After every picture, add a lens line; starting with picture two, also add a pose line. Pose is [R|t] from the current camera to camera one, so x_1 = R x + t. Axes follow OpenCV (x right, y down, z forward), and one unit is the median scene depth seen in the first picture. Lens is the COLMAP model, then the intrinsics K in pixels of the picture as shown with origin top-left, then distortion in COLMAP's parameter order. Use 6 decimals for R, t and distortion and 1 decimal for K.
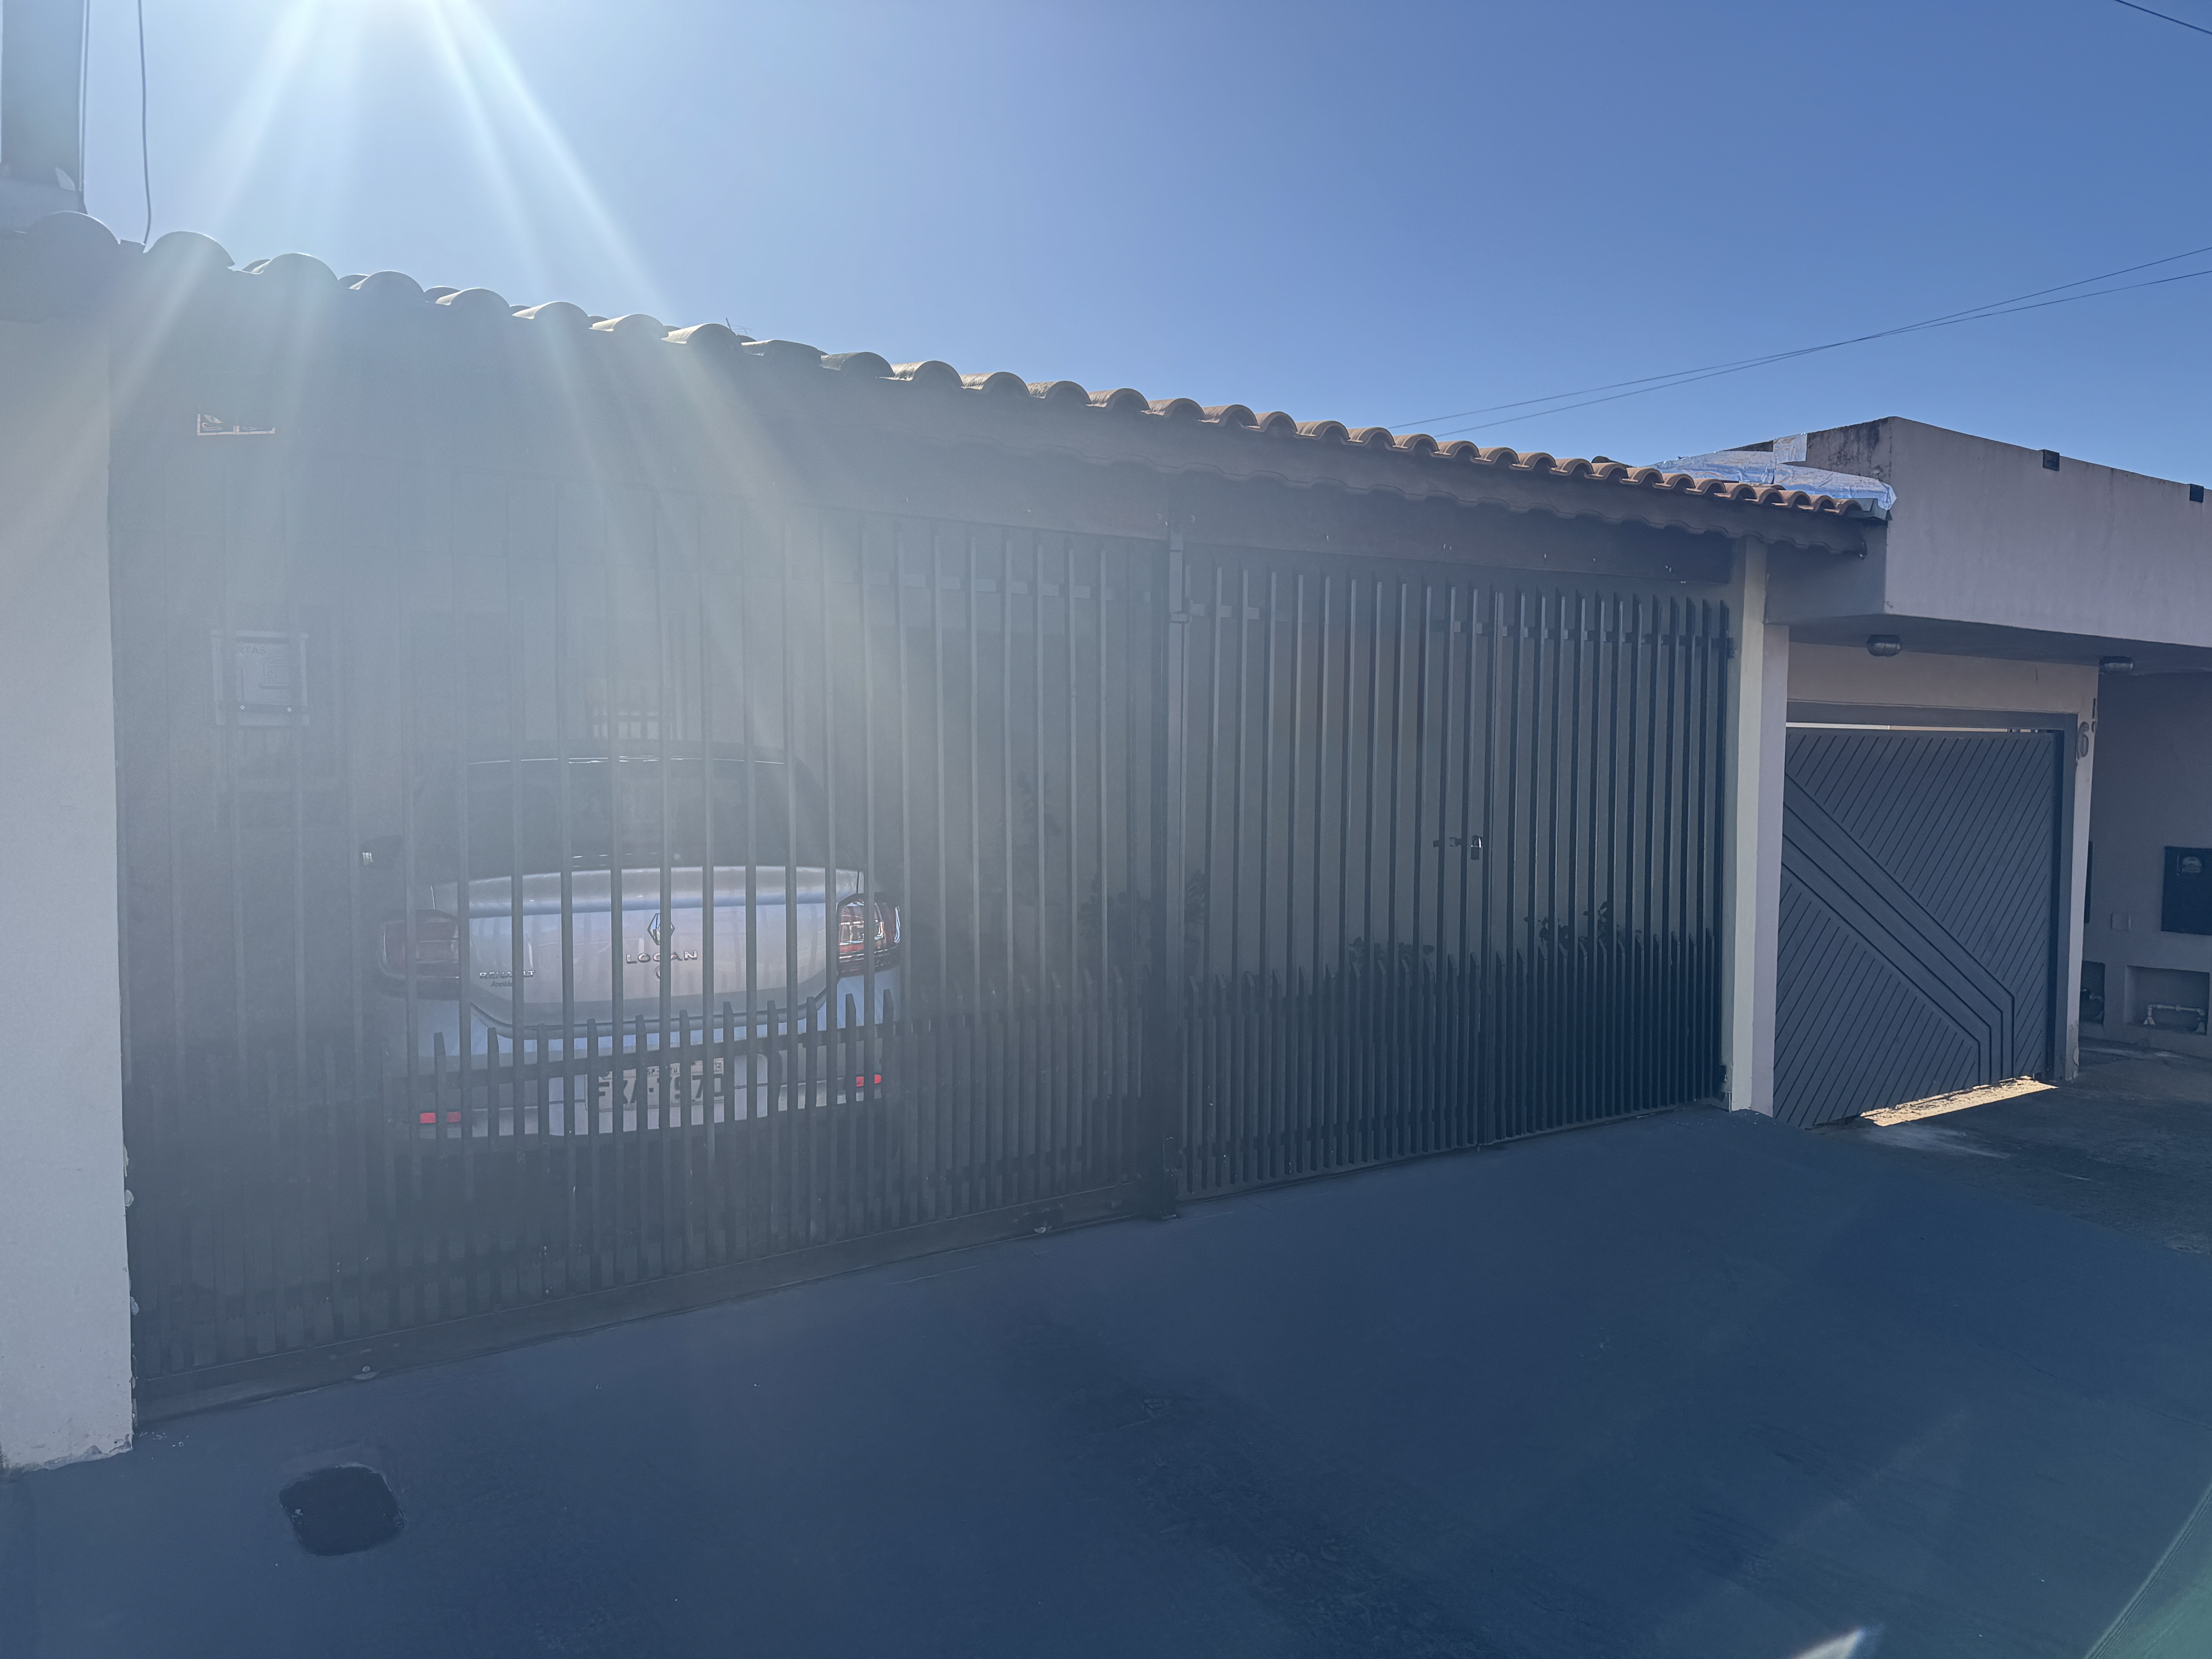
lens RADIAL K [[1565.6, 0, 1111.6], [0, 1565.6, 835.9], [0, 0, 1]] dist [0.025933, -0.002494]
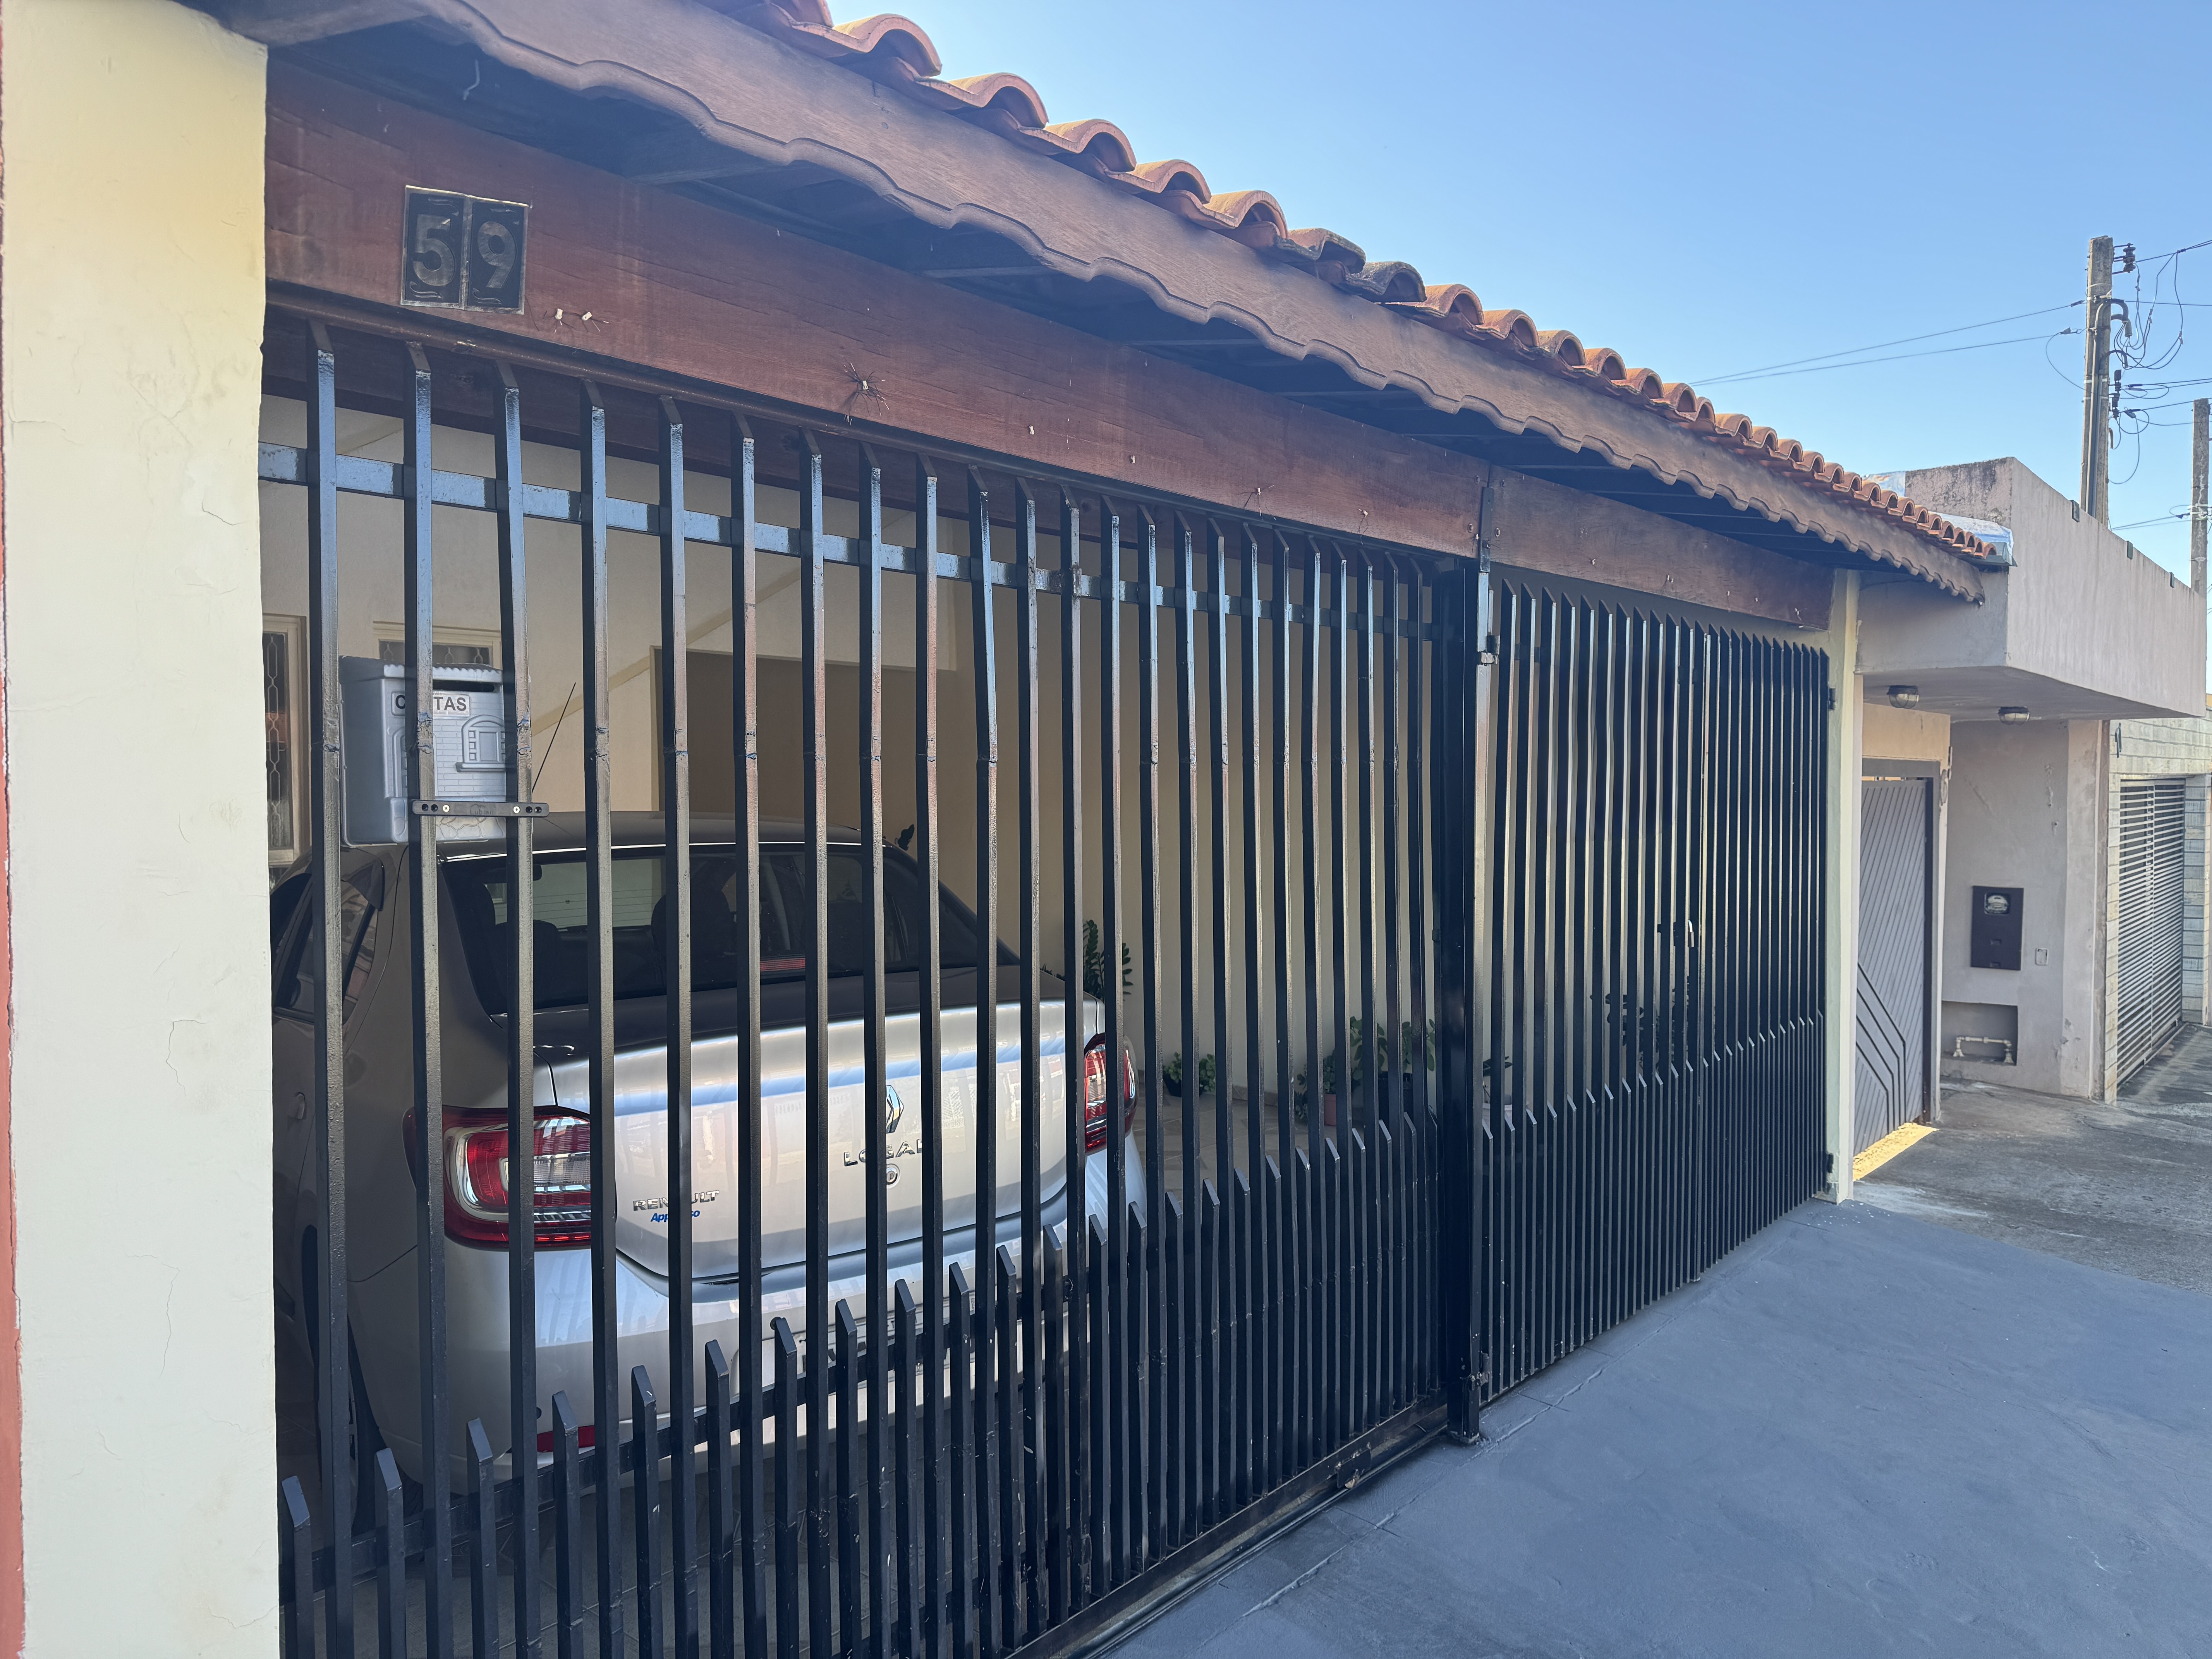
lens RADIAL K [[1565.6, 0, 1099.5], [0, 1565.6, 821.5], [0, 0, 1]] dist [0.025933, -0.002494]
pose [[0.963038, -0.010482, 0.269160, -0.276219], [0.017458, 0.999571, -0.023535, -0.034616], [-0.268798, 0.027364, 0.962808, 0.237298]]
